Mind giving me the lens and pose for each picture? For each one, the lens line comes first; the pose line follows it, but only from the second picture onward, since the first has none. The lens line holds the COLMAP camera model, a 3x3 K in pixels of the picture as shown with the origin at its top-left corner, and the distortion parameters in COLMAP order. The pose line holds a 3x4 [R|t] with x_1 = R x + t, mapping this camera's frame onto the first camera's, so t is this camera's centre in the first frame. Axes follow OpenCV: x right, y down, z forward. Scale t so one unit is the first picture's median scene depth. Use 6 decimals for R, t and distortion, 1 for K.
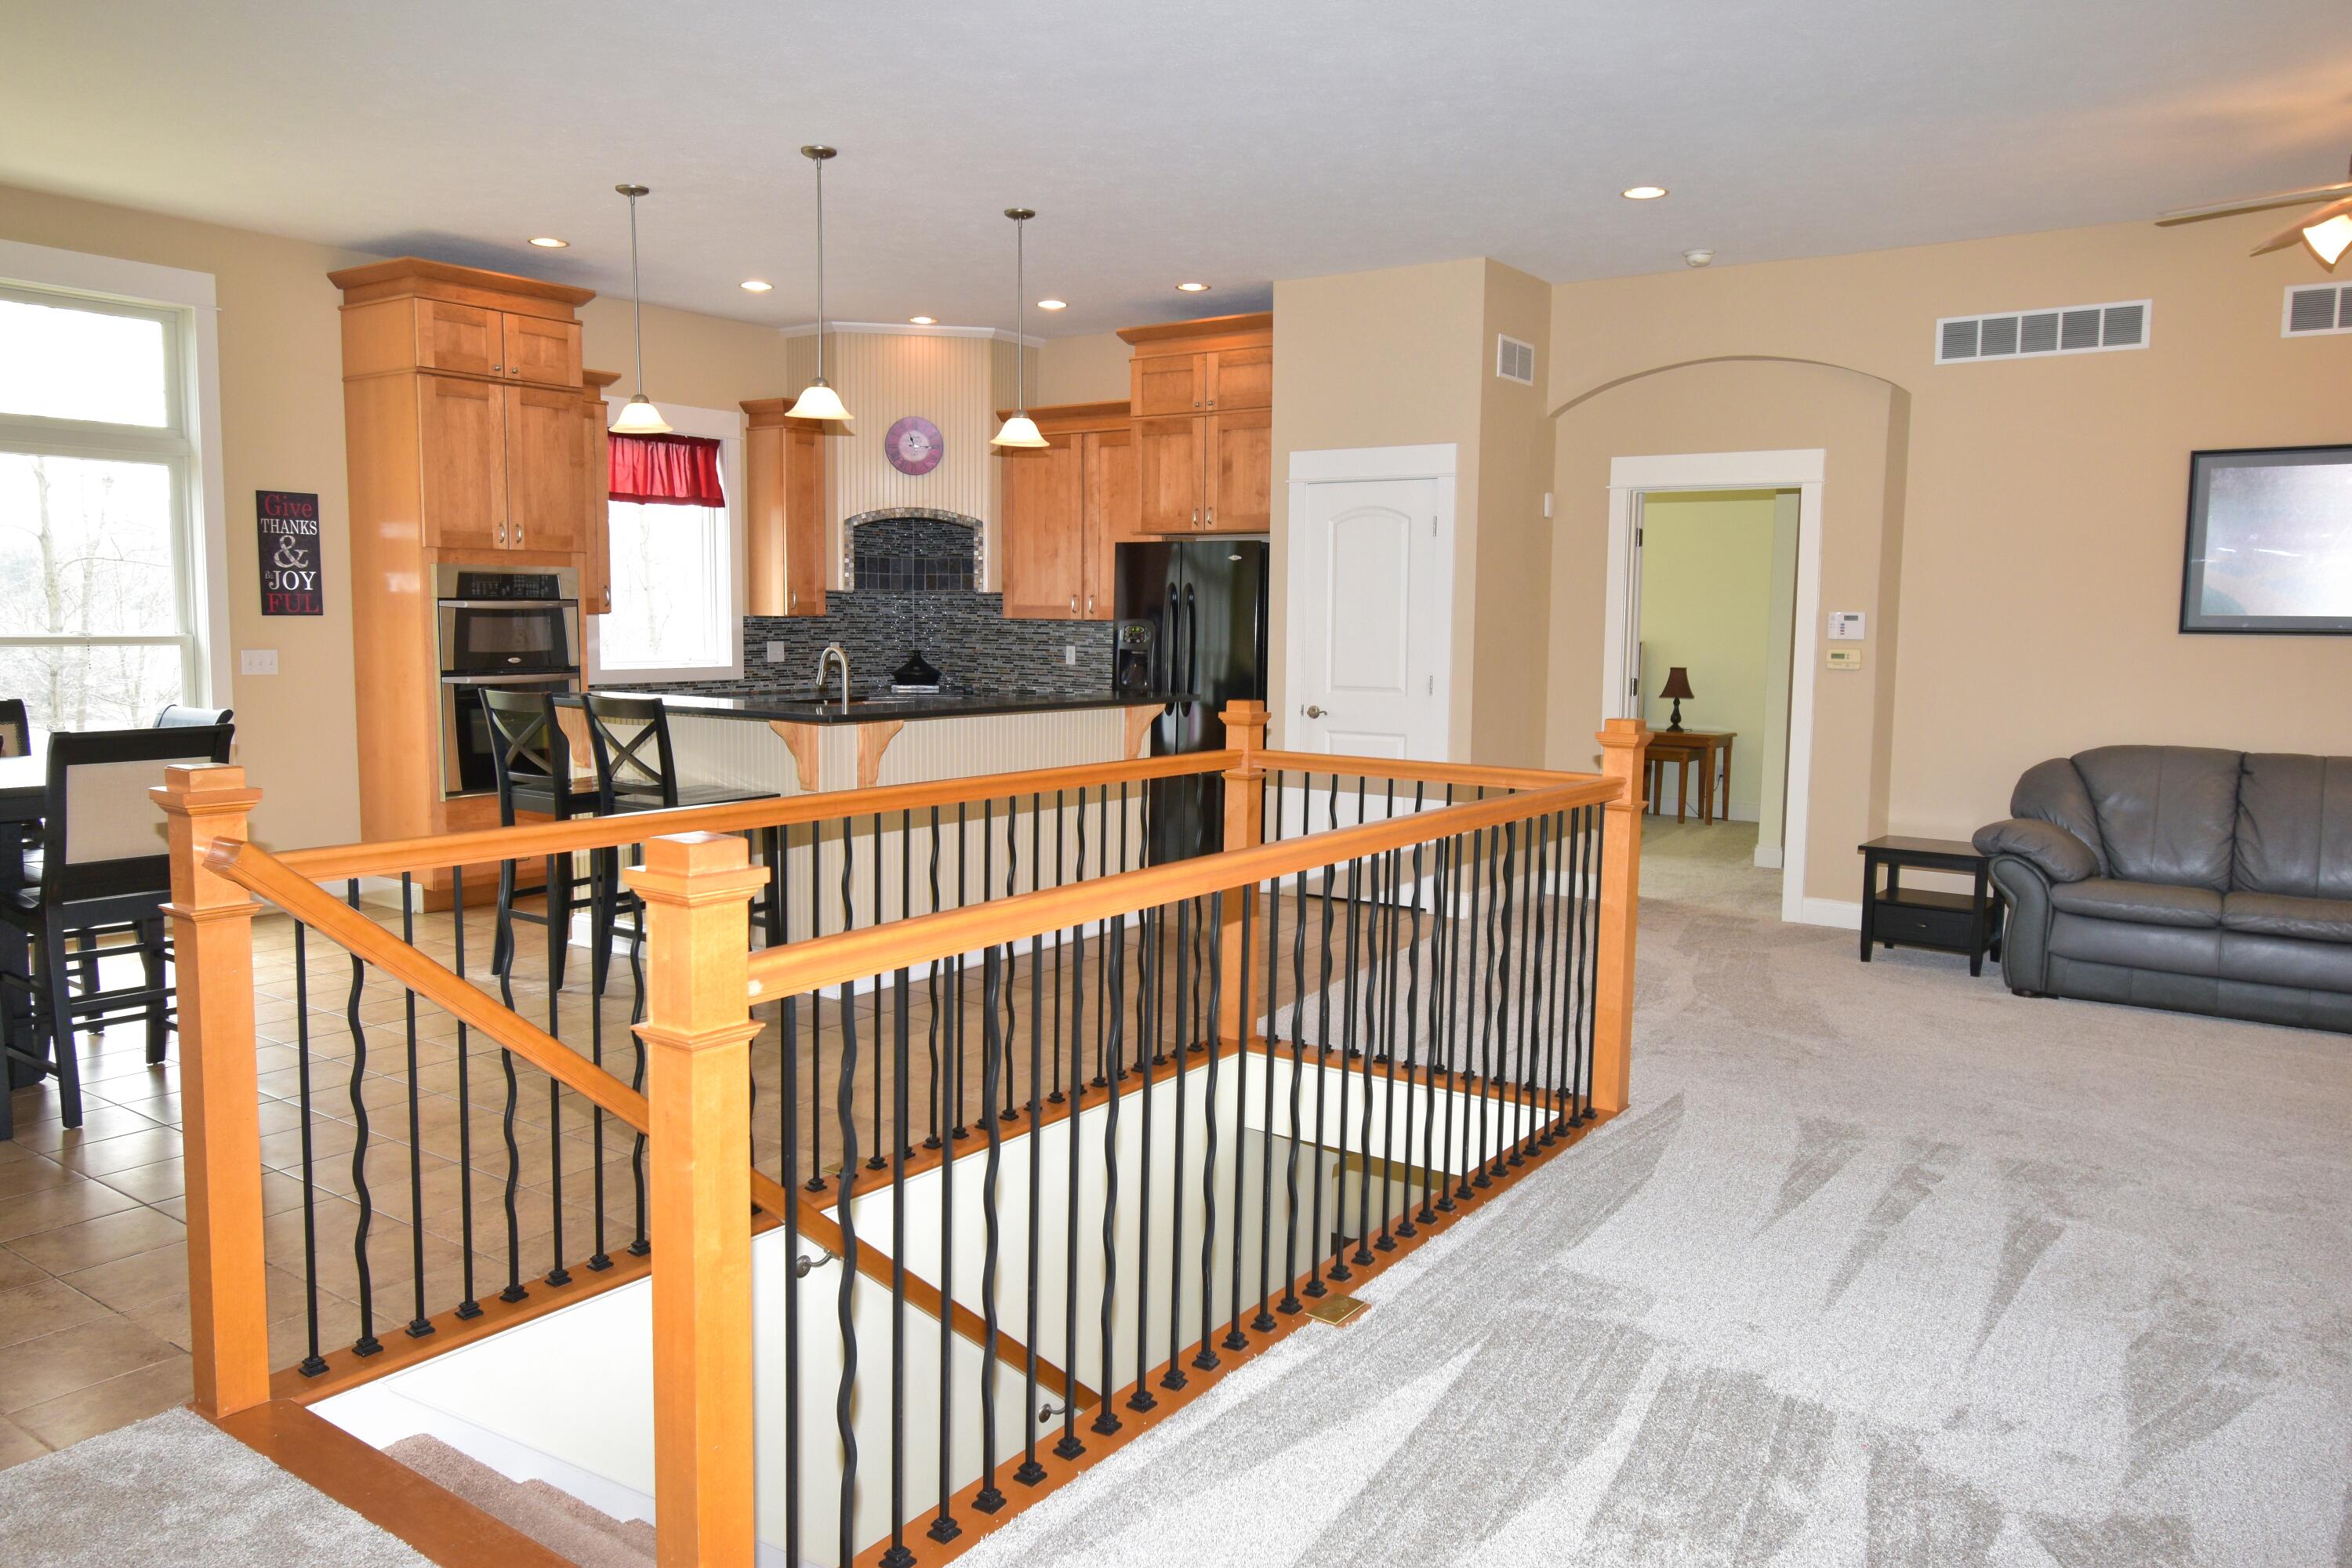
lens RADIAL K [[1640.8, 0, 1176.0], [0, 1640.8, 784.0], [0, 0, 1]] dist [0.001780, 0.001293]
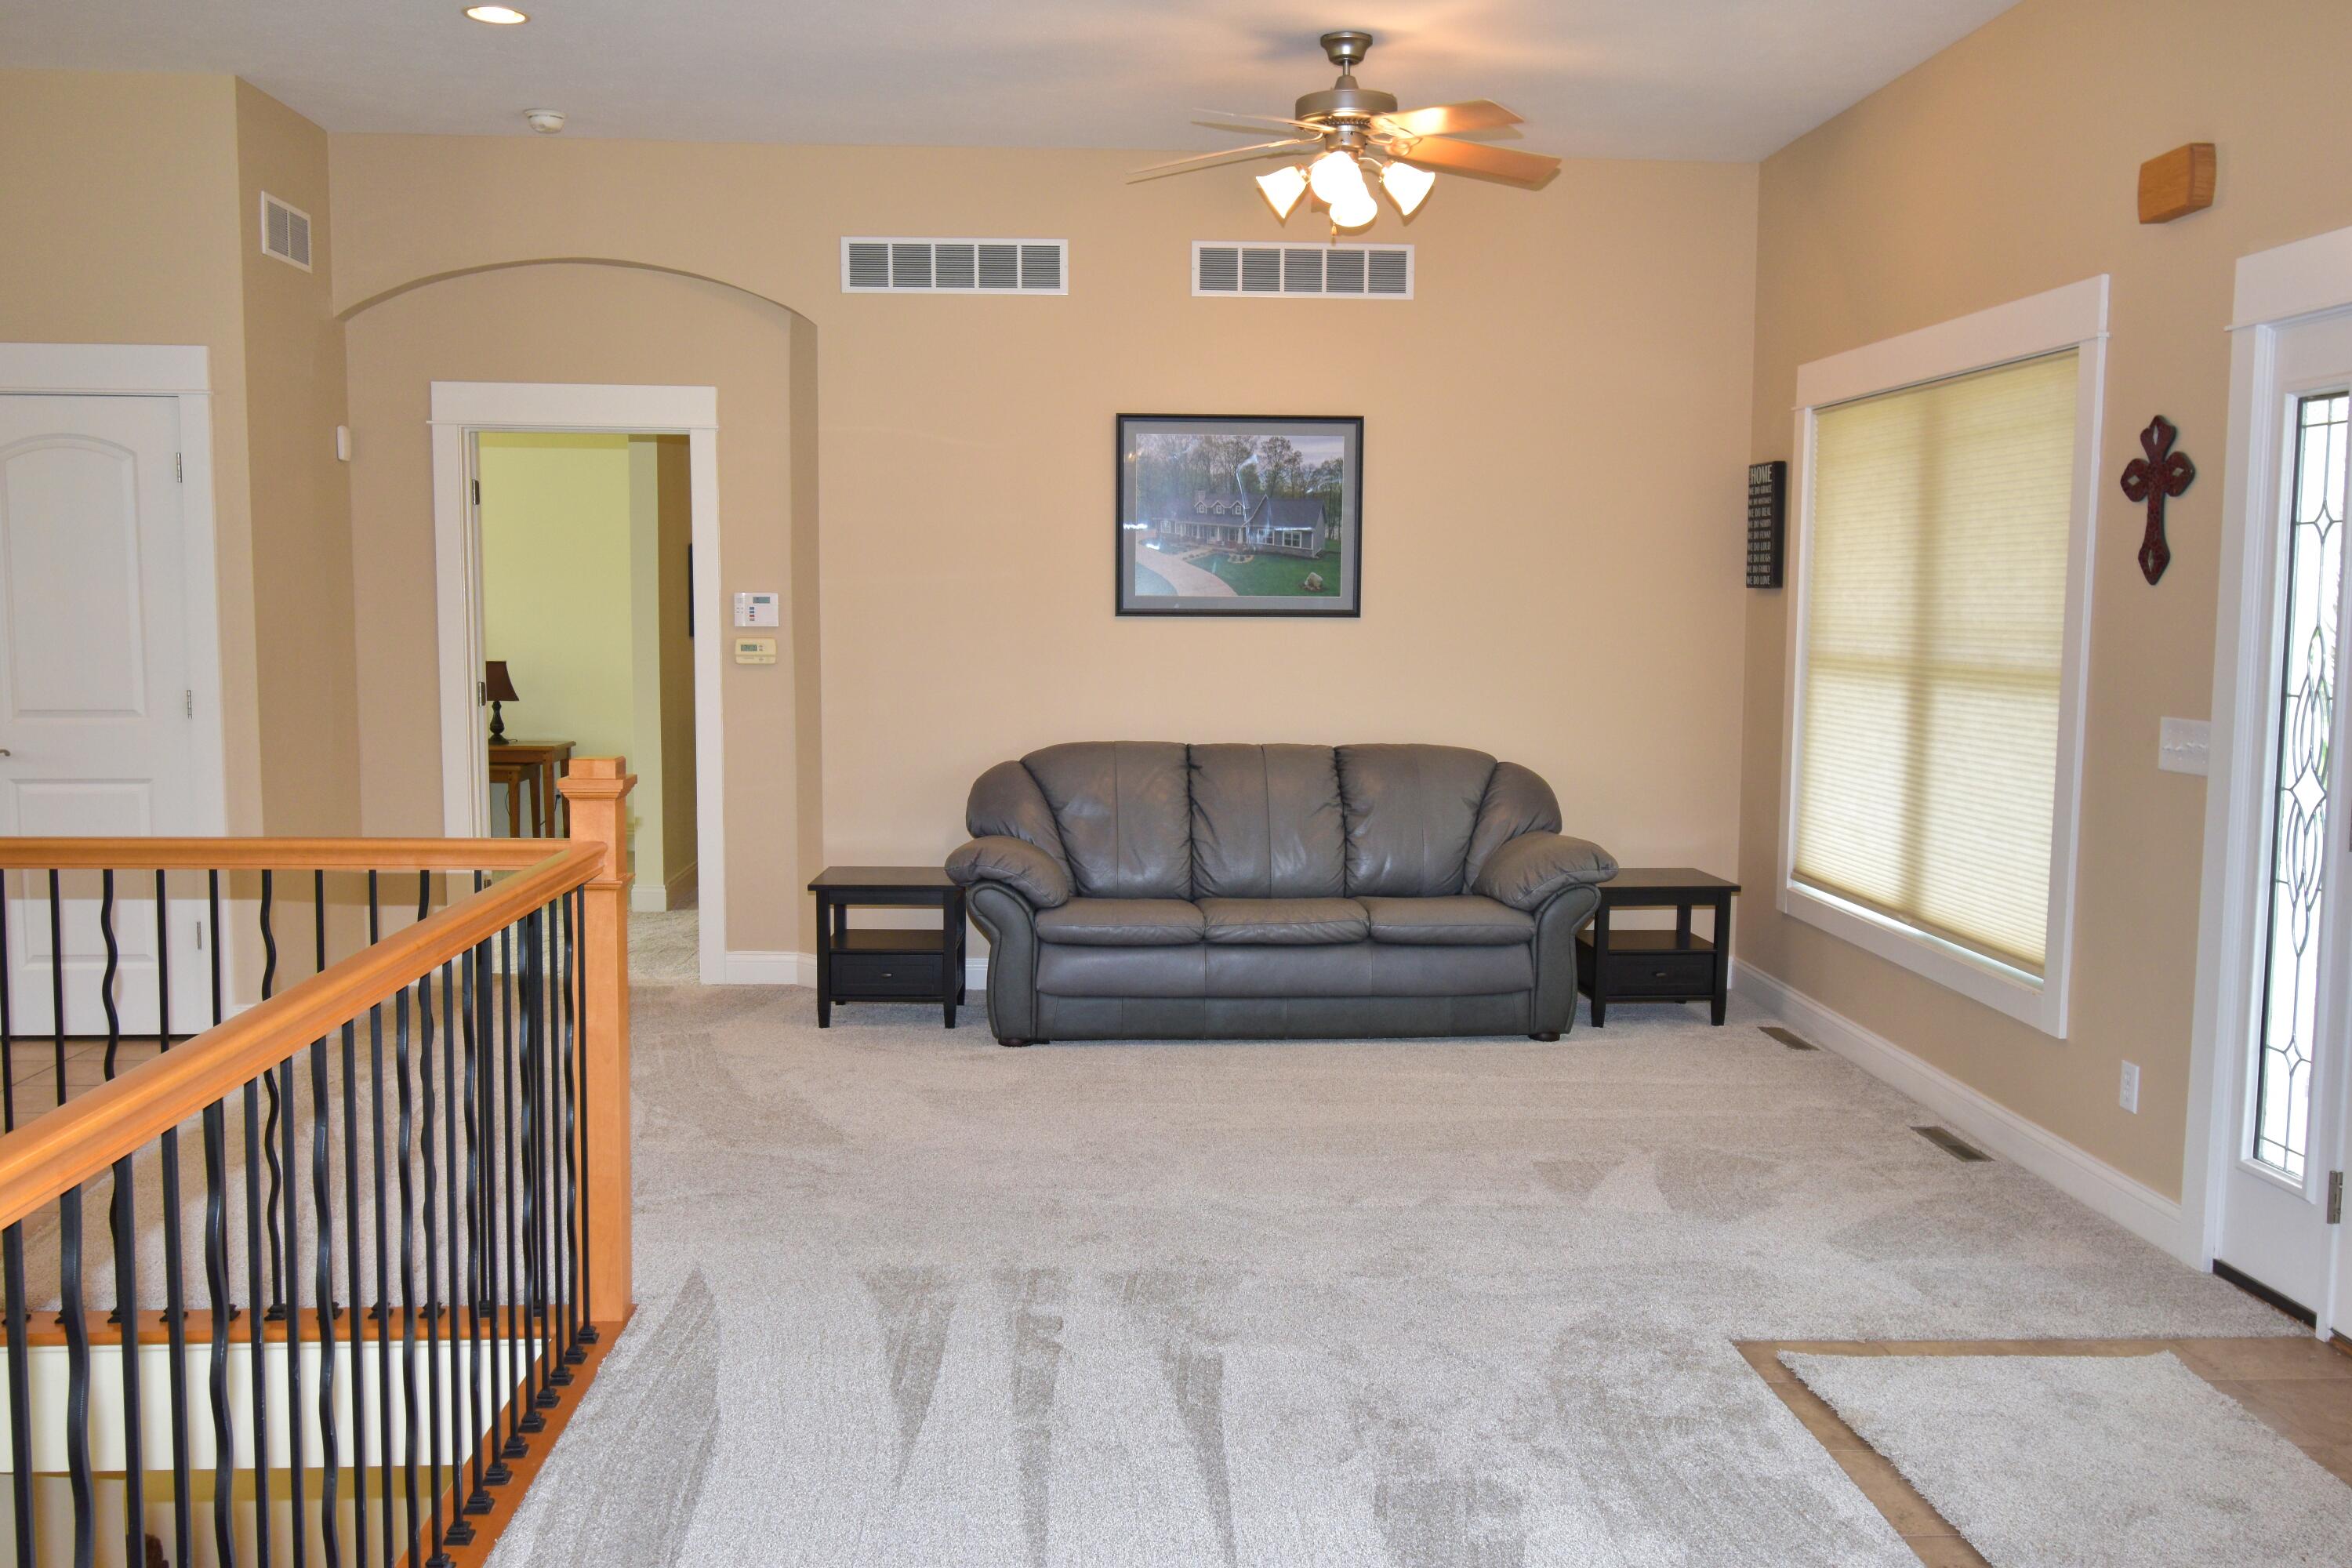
lens RADIAL K [[1945.6, 0, 1176.0], [0, 1945.6, 784.0], [0, 0, 1]] dist [-0.001428, -0.006377]
pose [[0.778378, -0.067265, 0.624182, -0.037684], [0.067188, 0.997459, 0.023705, -0.024351], [-0.624191, 0.023486, 0.780919, 0.158425]]
